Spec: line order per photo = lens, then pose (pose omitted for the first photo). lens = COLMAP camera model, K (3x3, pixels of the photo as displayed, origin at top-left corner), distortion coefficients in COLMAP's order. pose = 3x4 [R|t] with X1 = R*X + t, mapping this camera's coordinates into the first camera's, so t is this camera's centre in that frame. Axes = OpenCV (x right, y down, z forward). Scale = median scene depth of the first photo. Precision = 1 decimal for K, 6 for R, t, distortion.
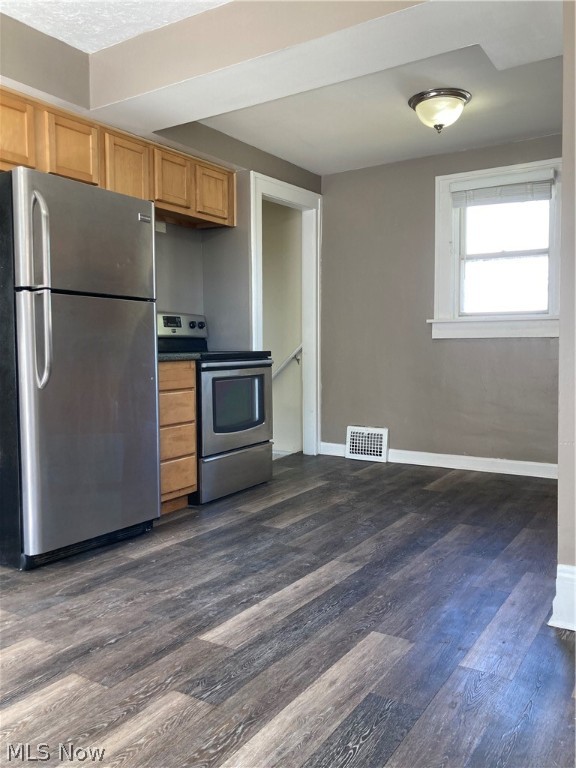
lens RADIAL K [[636.9, 0, 287.1], [0, 636.9, 384.1], [0, 0, 1]] dist [0.026493, -0.017581]
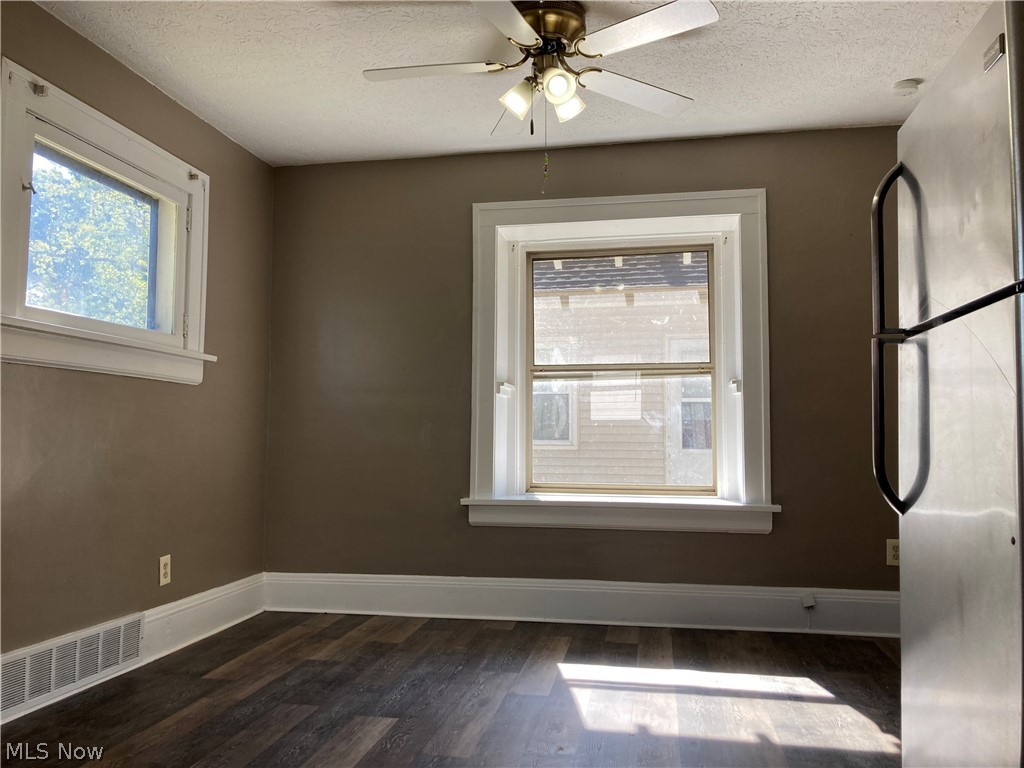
lens RADIAL K [[849.3, 0, 512.3], [0, 849.3, 384.8], [0, 0, 1]] dist [0.026493, -0.017581]
pose [[-0.923998, -0.019256, -0.381911, 0.361961], [-0.007813, 0.999474, -0.031489, -0.121162], [0.382317, -0.026111, -0.923662, 2.705626]]
